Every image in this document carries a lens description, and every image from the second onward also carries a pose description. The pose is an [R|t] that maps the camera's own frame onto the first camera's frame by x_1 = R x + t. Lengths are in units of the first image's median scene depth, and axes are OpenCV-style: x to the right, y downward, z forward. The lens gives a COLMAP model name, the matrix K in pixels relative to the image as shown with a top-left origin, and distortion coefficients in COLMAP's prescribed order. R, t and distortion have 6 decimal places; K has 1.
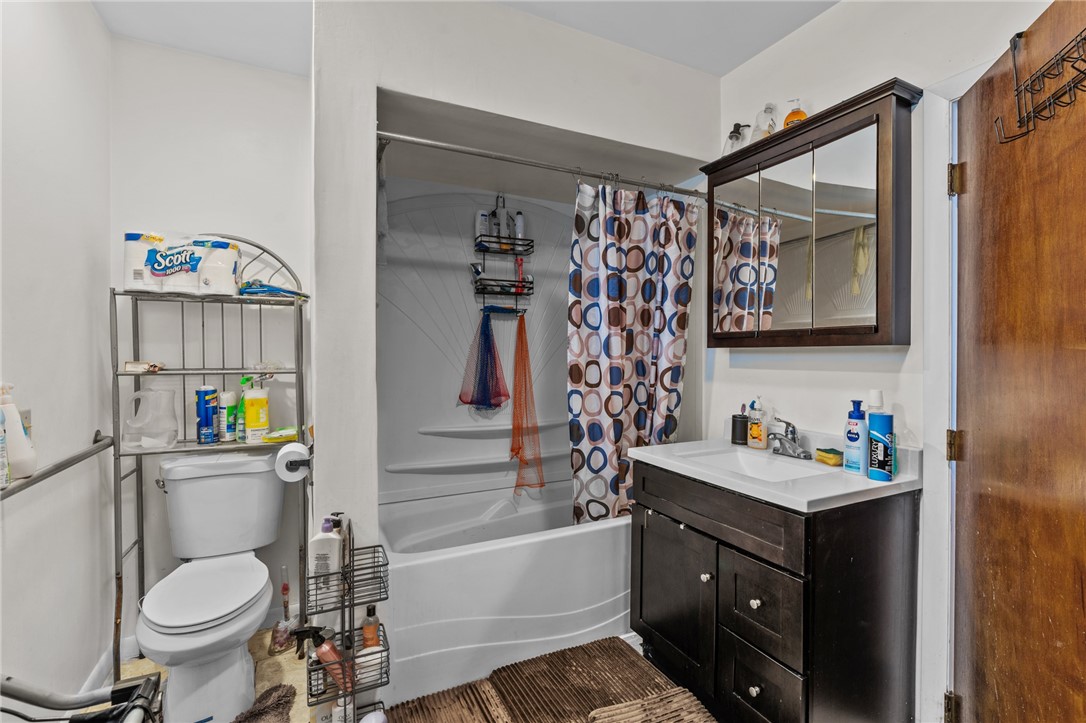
lens RADIAL K [[494.1, 0, 543.0], [0, 494.1, 361.5], [0, 0, 1]] dist [-0.016988, 0.000185]
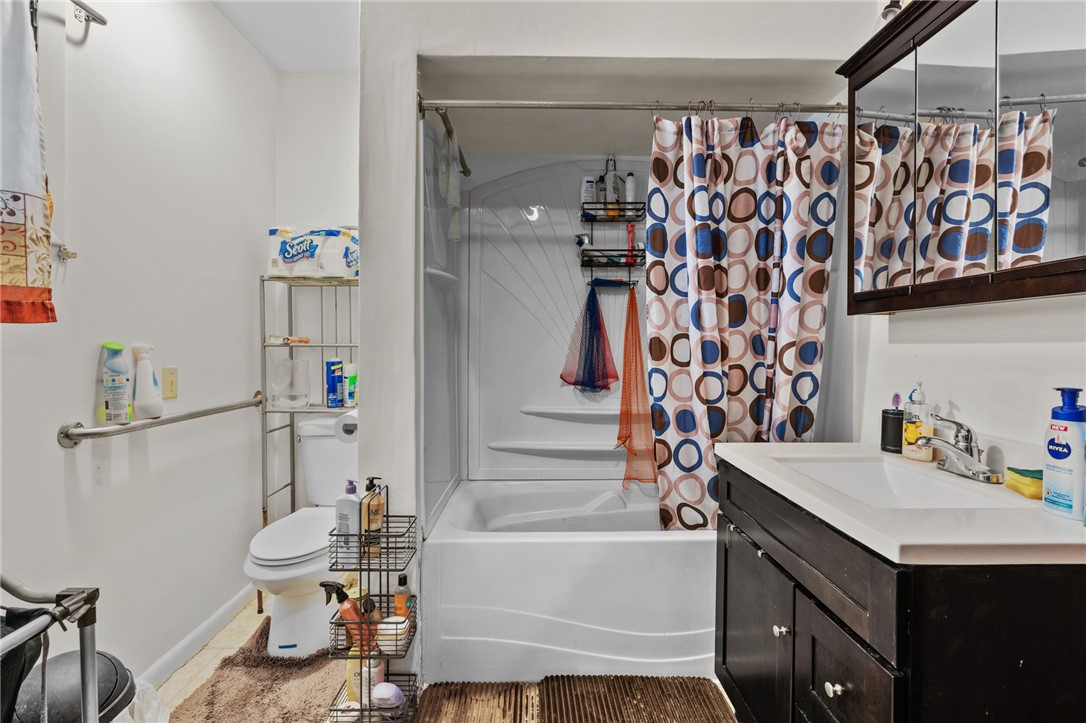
lens RADIAL K [[488.8, 0, 541.4], [0, 488.8, 351.0], [0, 0, 1]] dist [-0.014691, 0.000568]
pose [[0.902495, 0.006912, -0.430645, 0.241224], [-0.009678, 0.999944, -0.004233, 0.032959], [0.430592, 0.007988, 0.902512, 0.167533]]
